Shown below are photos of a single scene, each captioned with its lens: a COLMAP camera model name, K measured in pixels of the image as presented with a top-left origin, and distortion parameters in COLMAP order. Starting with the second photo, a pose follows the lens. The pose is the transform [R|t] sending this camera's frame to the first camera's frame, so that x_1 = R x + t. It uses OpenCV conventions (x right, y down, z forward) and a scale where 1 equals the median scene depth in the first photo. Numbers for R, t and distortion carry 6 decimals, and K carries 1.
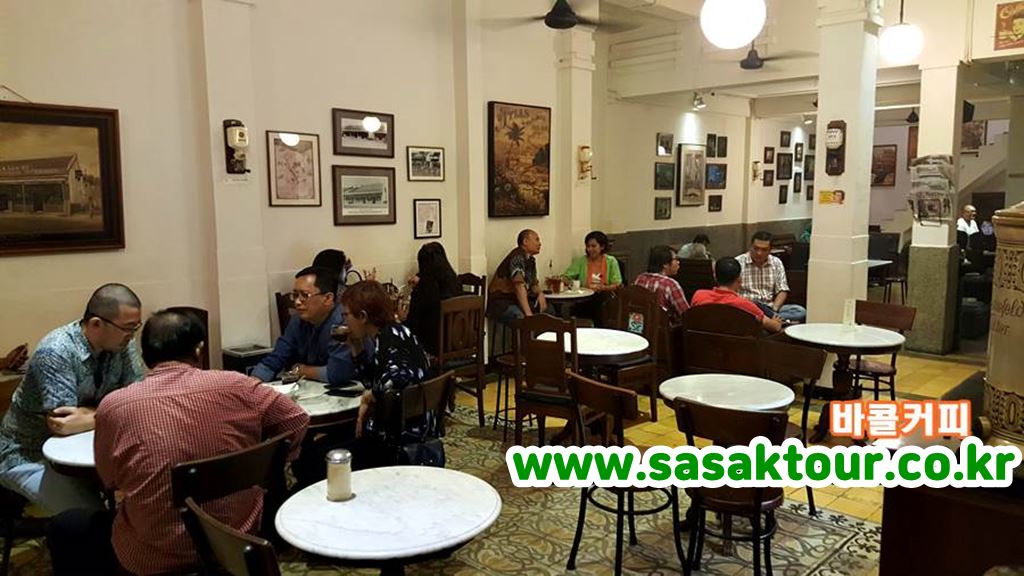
lens RADIAL K [[759.7, 0, 510.8], [0, 759.7, 306.3], [0, 0, 1]] dist [0.115558, -0.151543]
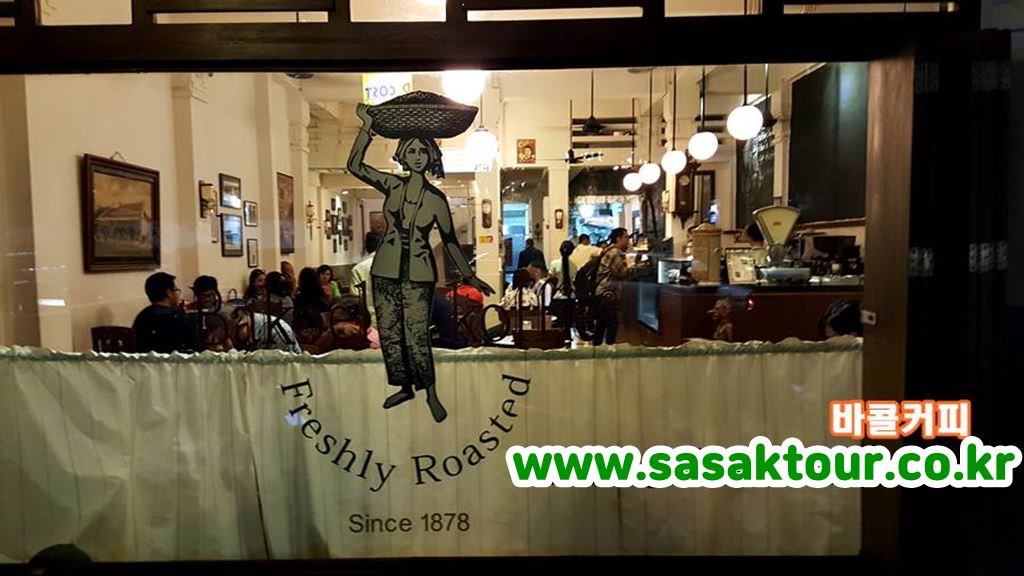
lens RADIAL K [[759.7, 0, 510.8], [0, 759.7, 306.3], [0, 0, 1]] dist [0.115558, -0.151543]
pose [[0.725769, -0.054268, 0.685795, -0.386230], [0.108066, 0.993501, -0.035747, 0.042703], [-0.679398, 0.100055, 0.726916, -0.167307]]
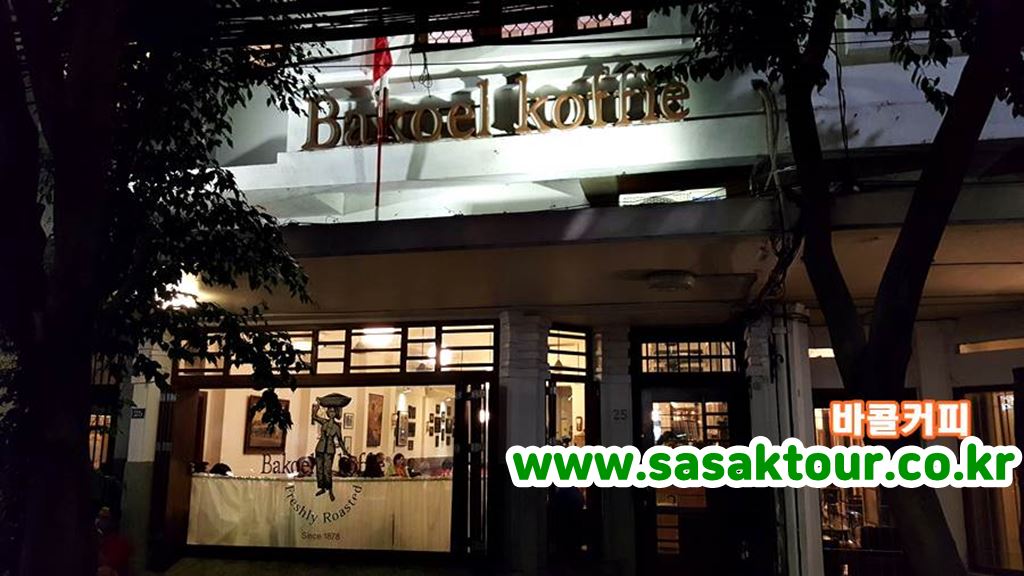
lens RADIAL K [[759.7, 0, 510.8], [0, 759.7, 306.3], [0, 0, 1]] dist [0.115558, -0.151543]
pose [[0.851089, 0.106991, 0.514004, -0.471742], [0.064514, 0.950284, -0.304627, 0.110179], [-0.521043, 0.292425, 0.801874, -0.604447]]
